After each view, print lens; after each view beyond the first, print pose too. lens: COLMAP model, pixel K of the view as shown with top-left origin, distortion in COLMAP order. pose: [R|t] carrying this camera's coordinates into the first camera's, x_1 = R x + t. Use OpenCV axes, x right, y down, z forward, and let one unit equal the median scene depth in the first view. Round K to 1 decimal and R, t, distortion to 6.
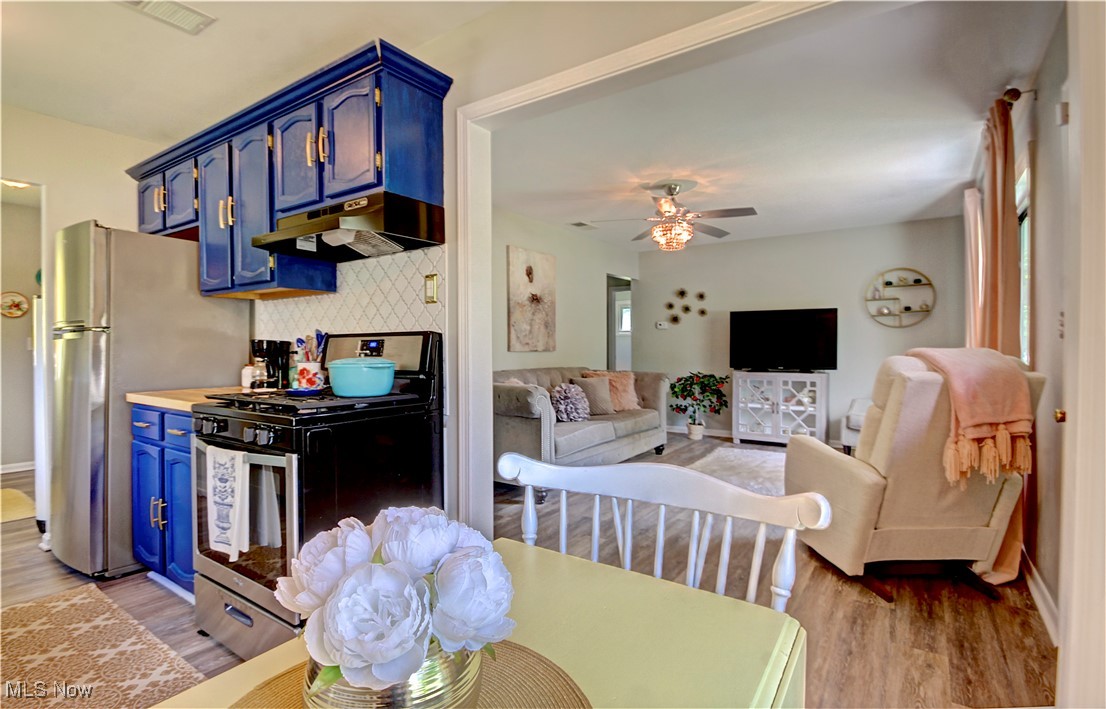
lens RADIAL K [[524.6, 0, 560.0], [0, 524.6, 353.3], [0, 0, 1]] dist [-0.000212, -0.007581]
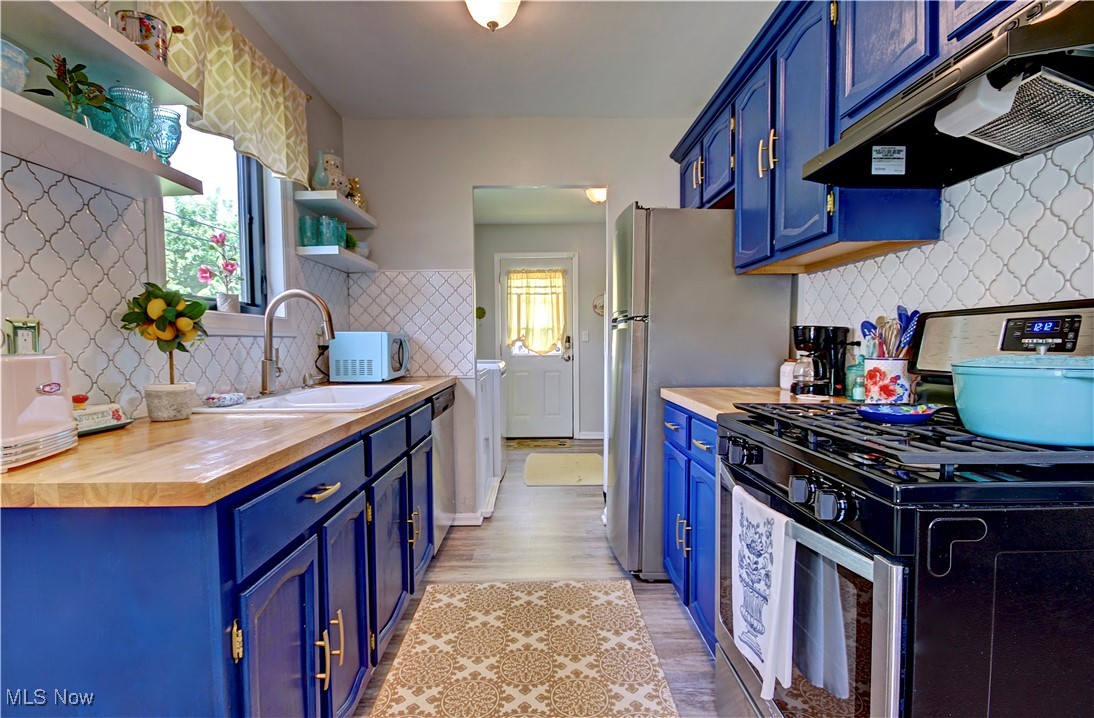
lens RADIAL K [[516.5, 0, 545.4], [0, 516.5, 363.9], [0, 0, 1]] dist [0.001972, -0.001791]
pose [[0.571368, 0.035353, -0.819932, -0.207509], [-0.005811, 0.999221, 0.039034, 0.001087], [0.820674, -0.017538, 0.571128, 0.322811]]
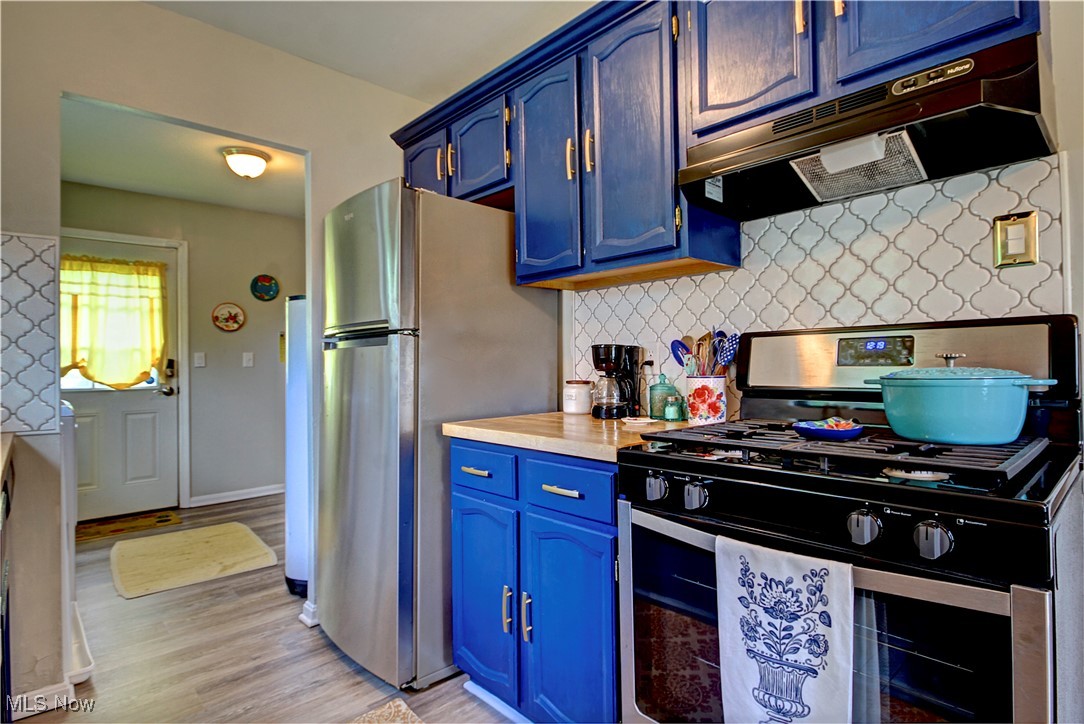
lens RADIAL K [[554.6, 0, 560.9], [0, 554.6, 354.2], [0, 0, 1]] dist [0.004572, -0.002034]
pose [[0.977973, -0.014517, -0.208224, -0.518602], [0.009353, 0.999624, -0.025762, 0.004827], [0.208520, 0.023247, 0.977742, 0.305689]]
